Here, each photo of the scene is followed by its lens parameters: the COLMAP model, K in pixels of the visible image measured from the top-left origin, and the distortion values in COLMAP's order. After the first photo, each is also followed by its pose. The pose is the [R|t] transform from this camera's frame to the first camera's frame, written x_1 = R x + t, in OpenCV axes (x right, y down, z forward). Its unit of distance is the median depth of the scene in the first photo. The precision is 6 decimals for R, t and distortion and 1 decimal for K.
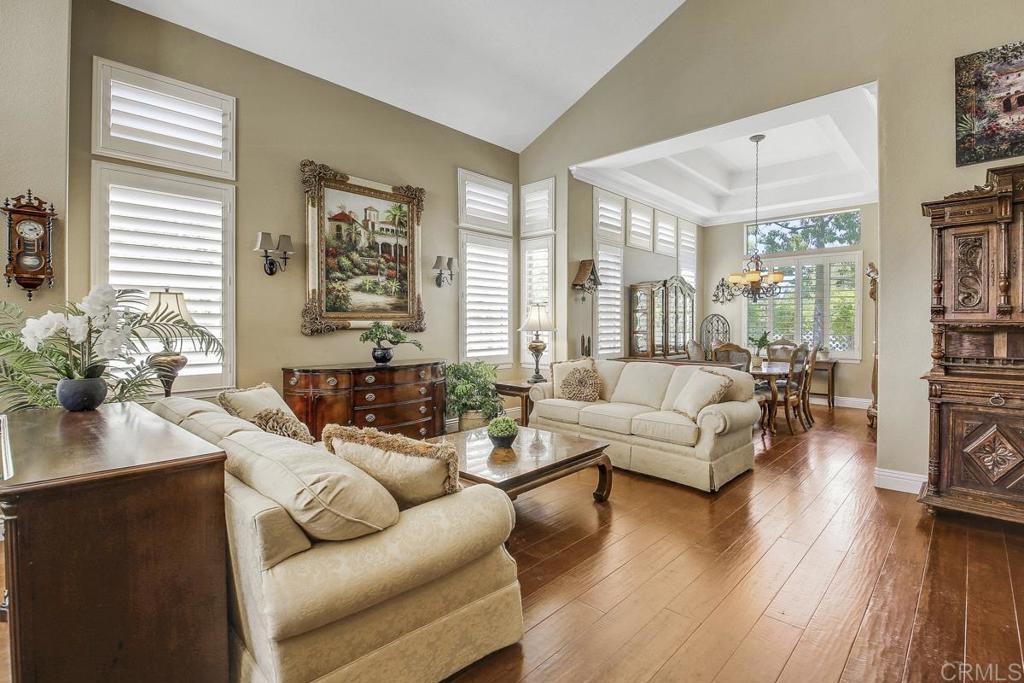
lens RADIAL K [[472.9, 0, 550.1], [0, 472.9, 328.9], [0, 0, 1]] dist [-0.001922, -0.000846]
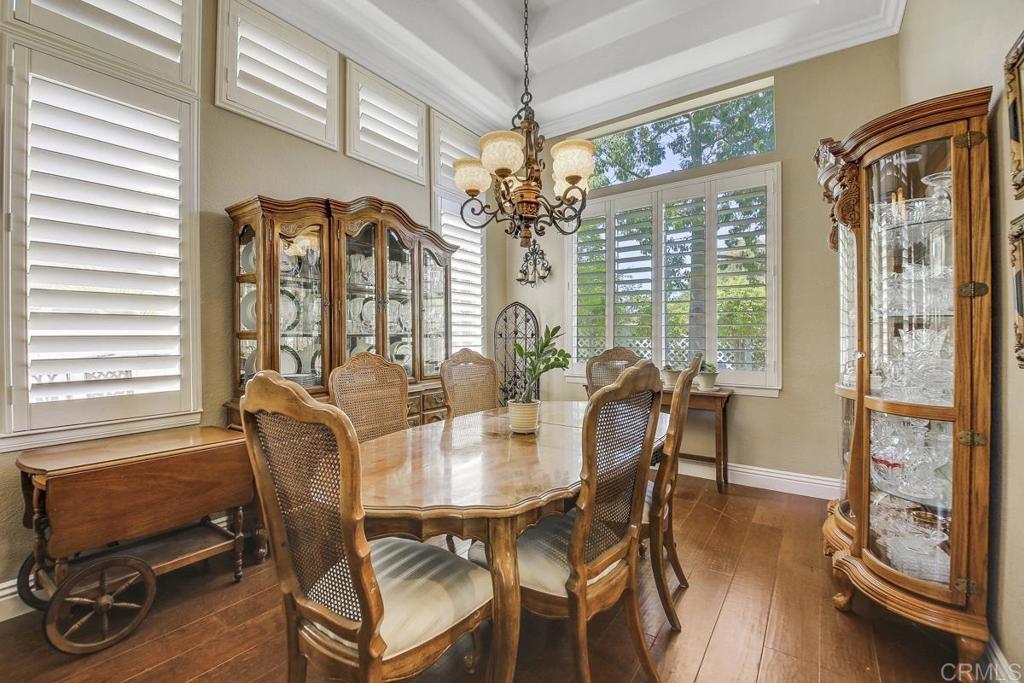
lens RADIAL K [[427.0, 0, 518.7], [0, 427.0, 335.3], [0, 0, 1]] dist [0.013735, -0.014961]
pose [[0.991244, -0.008116, 0.131797, 0.327074], [0.008938, 0.999944, -0.005647, 0.010388], [-0.131744, 0.006775, 0.991261, 0.584520]]
